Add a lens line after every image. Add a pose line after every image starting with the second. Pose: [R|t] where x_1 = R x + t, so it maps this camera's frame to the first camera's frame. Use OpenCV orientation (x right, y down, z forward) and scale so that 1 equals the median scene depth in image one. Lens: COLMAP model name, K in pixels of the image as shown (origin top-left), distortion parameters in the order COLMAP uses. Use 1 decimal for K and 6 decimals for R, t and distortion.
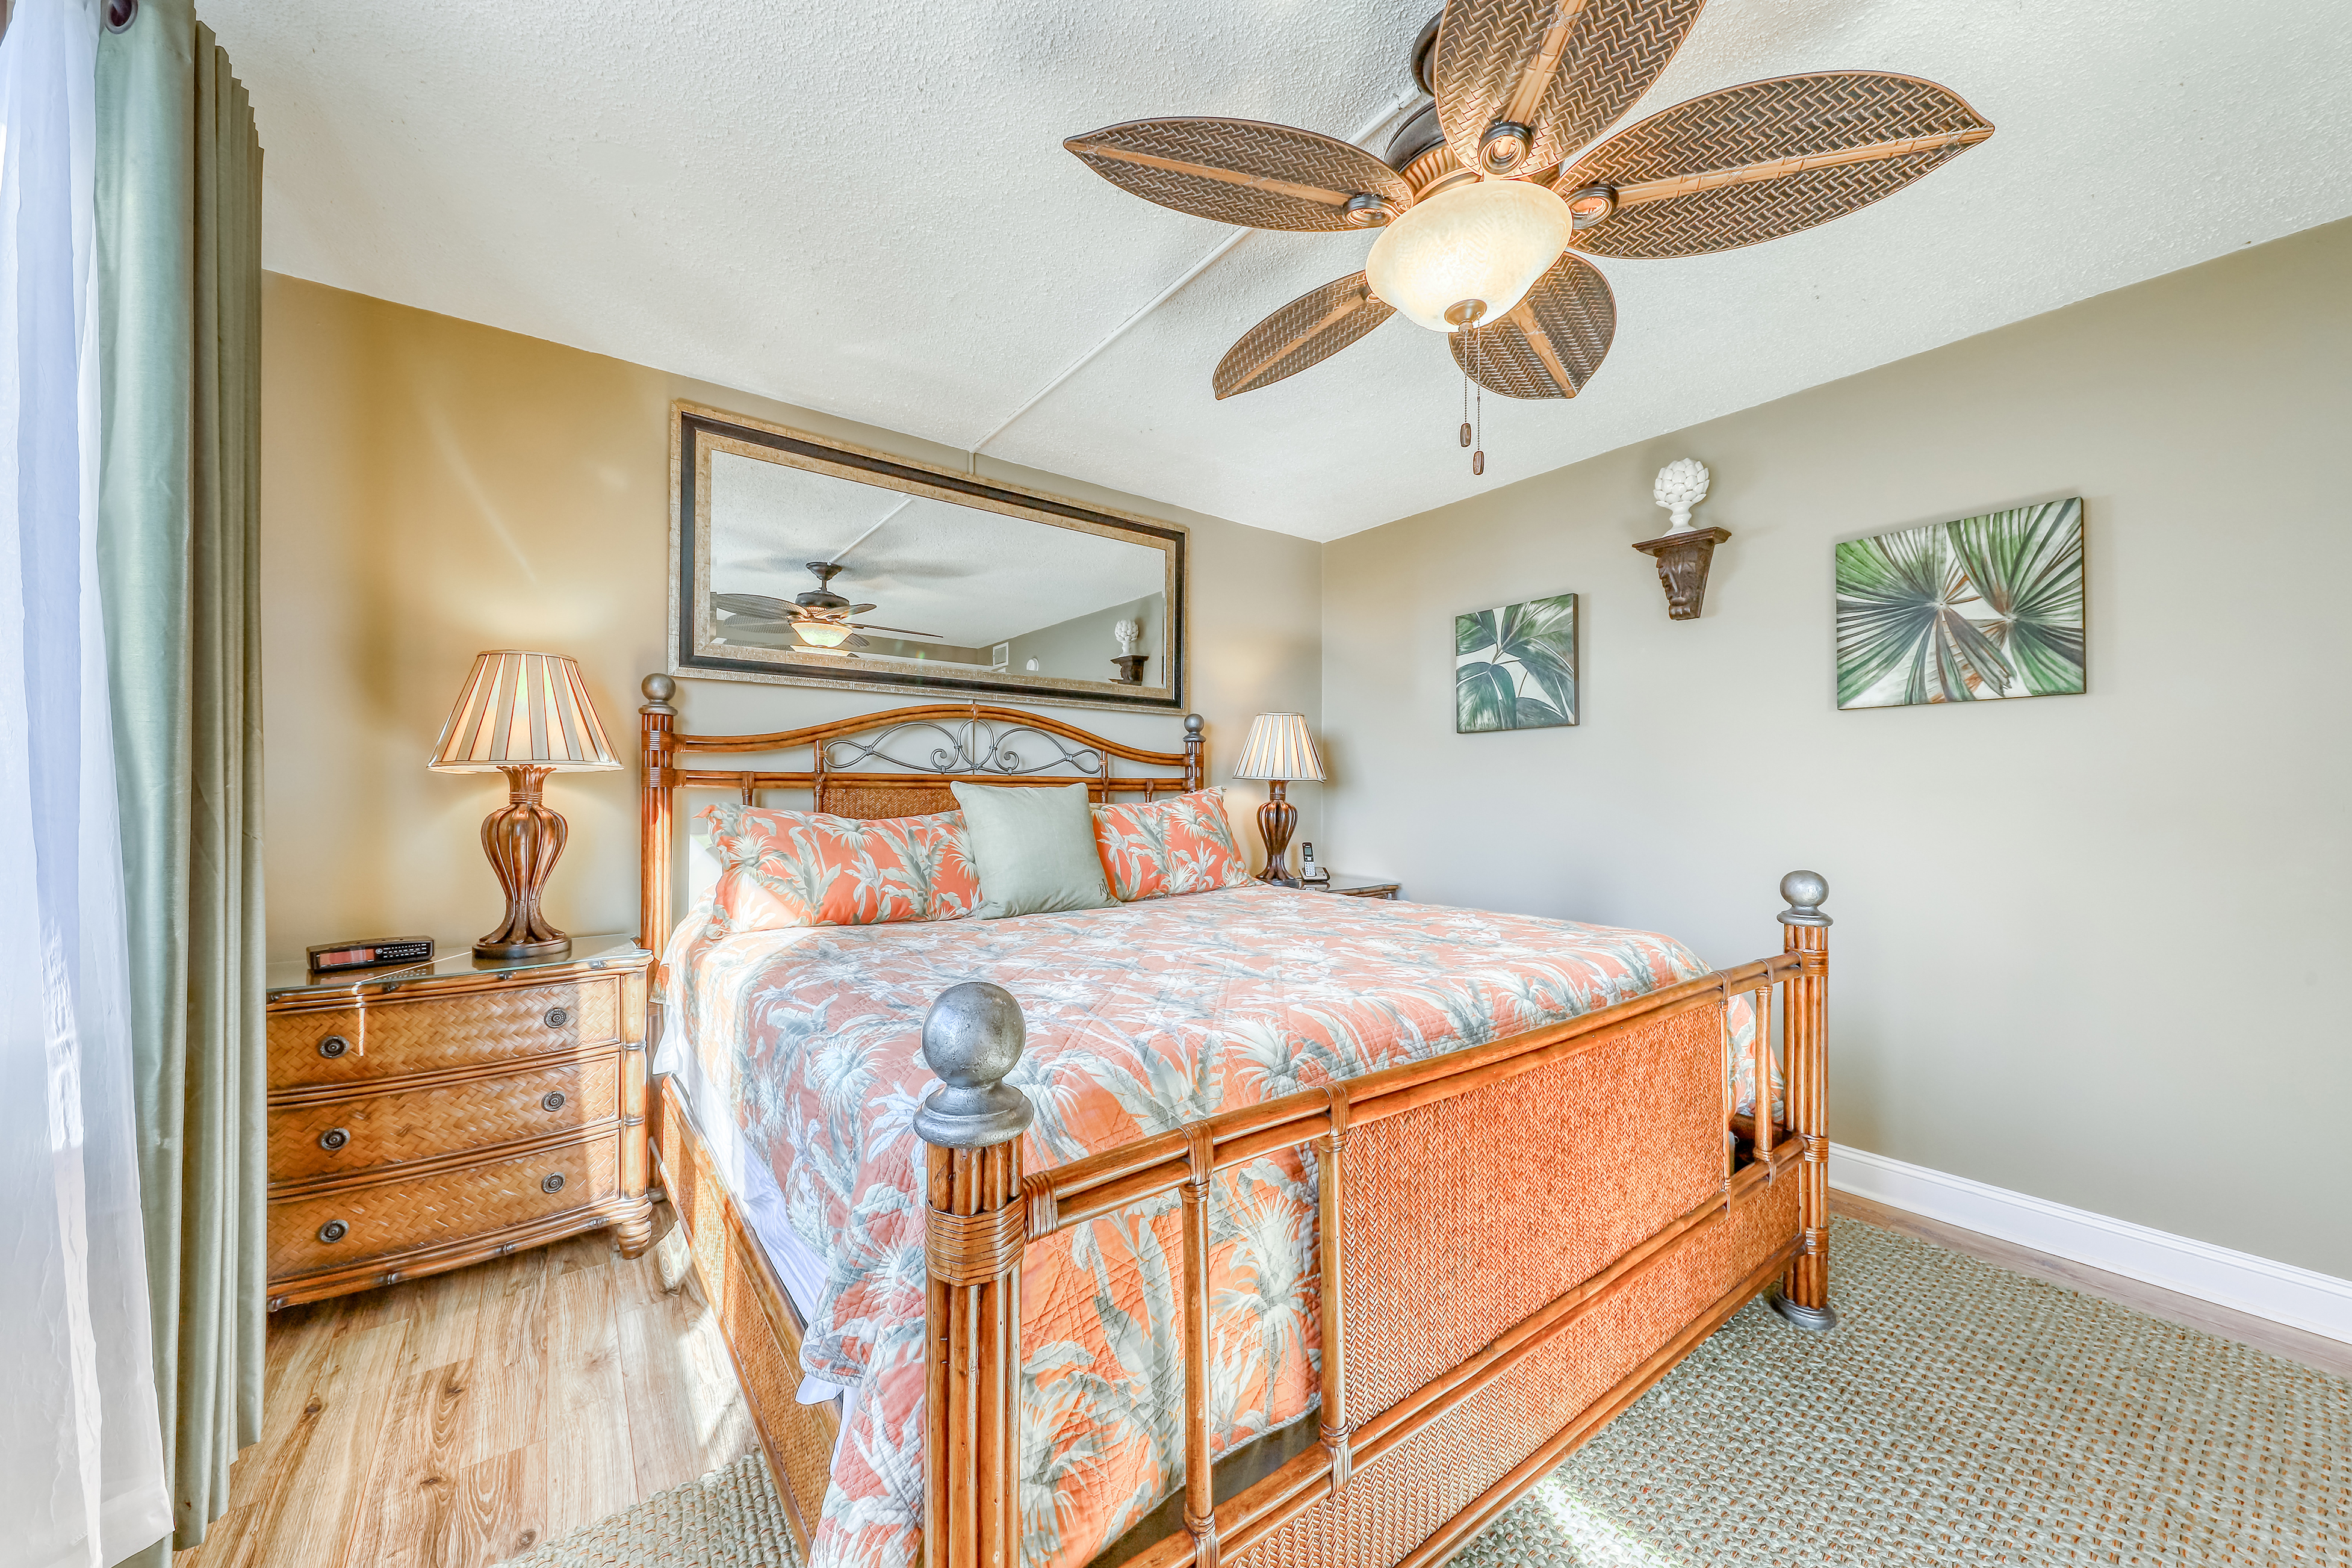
lens RADIAL K [[825.4, 0, 1156.1], [0, 825.4, 792.2], [0, 0, 1]] dist [-0.006337, -0.000285]
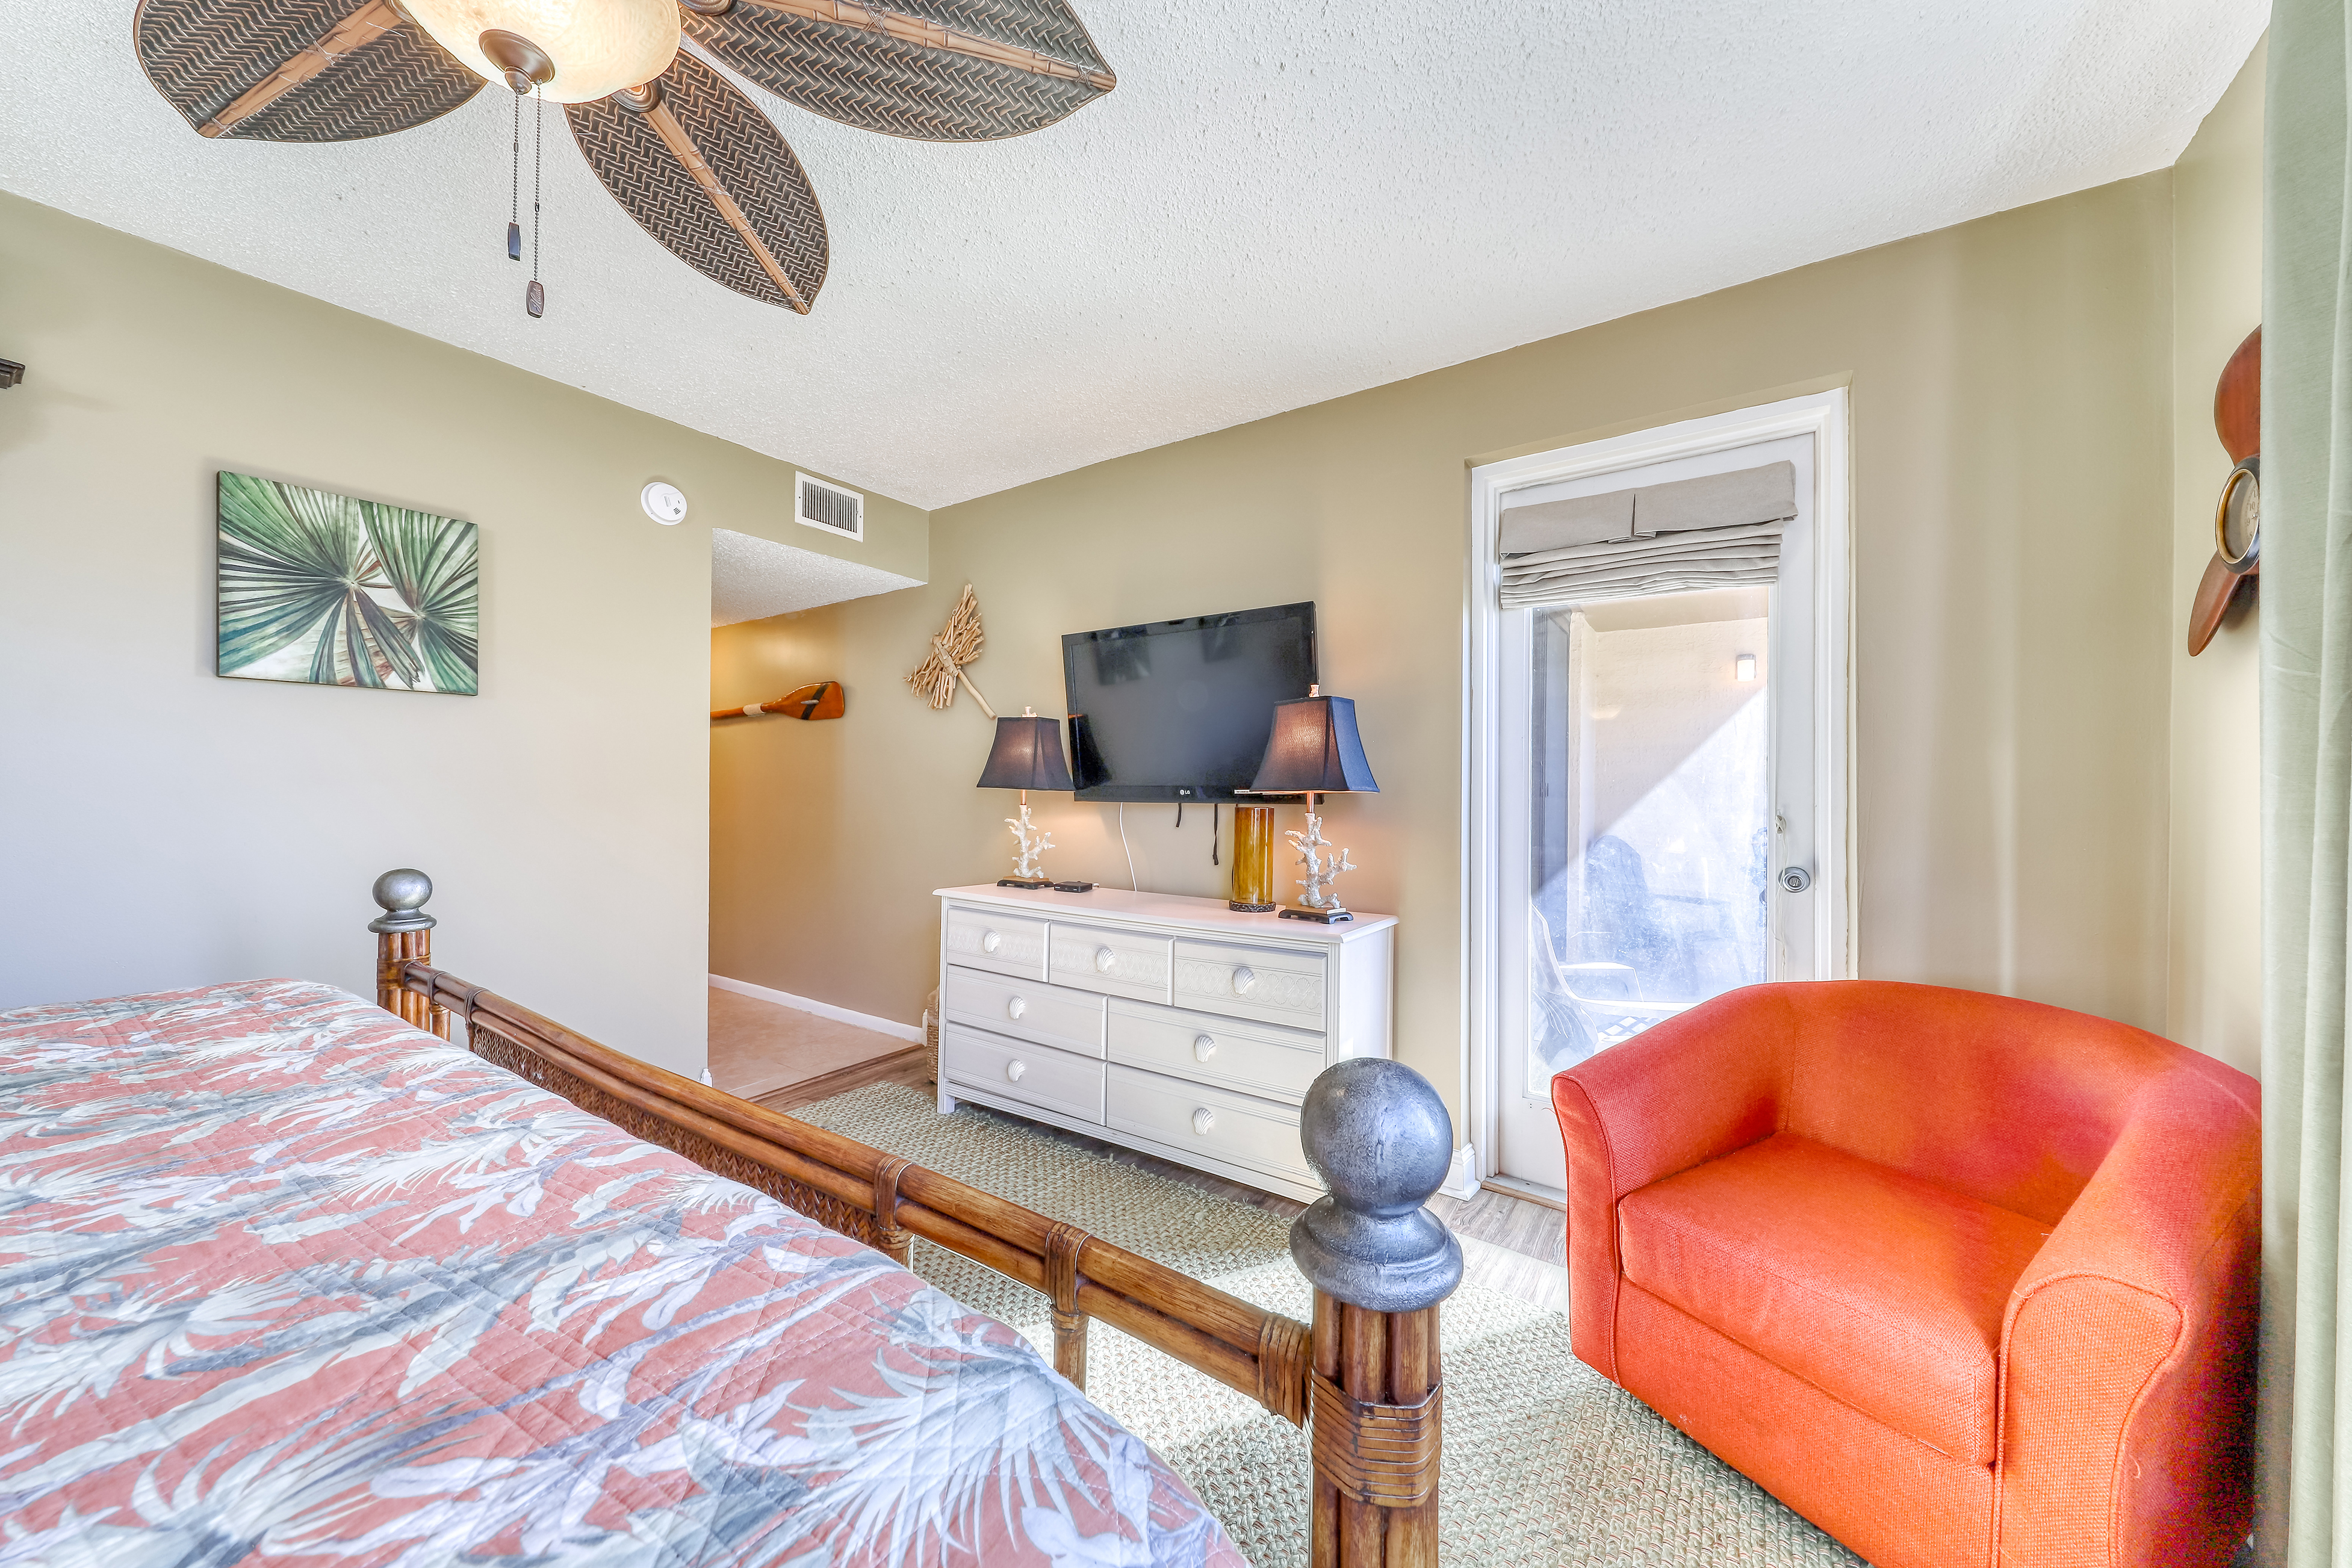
lens RADIAL K [[825.4, 0, 1156.8], [0, 825.4, 788.8], [0, 0, 1]] dist [-0.006337, -0.000285]
pose [[-0.328255, -0.002955, 0.944584, -0.251008], [-0.007818, 0.999969, 0.000412, 0.002293], [-0.944557, -0.007250, -0.328268, 0.433952]]
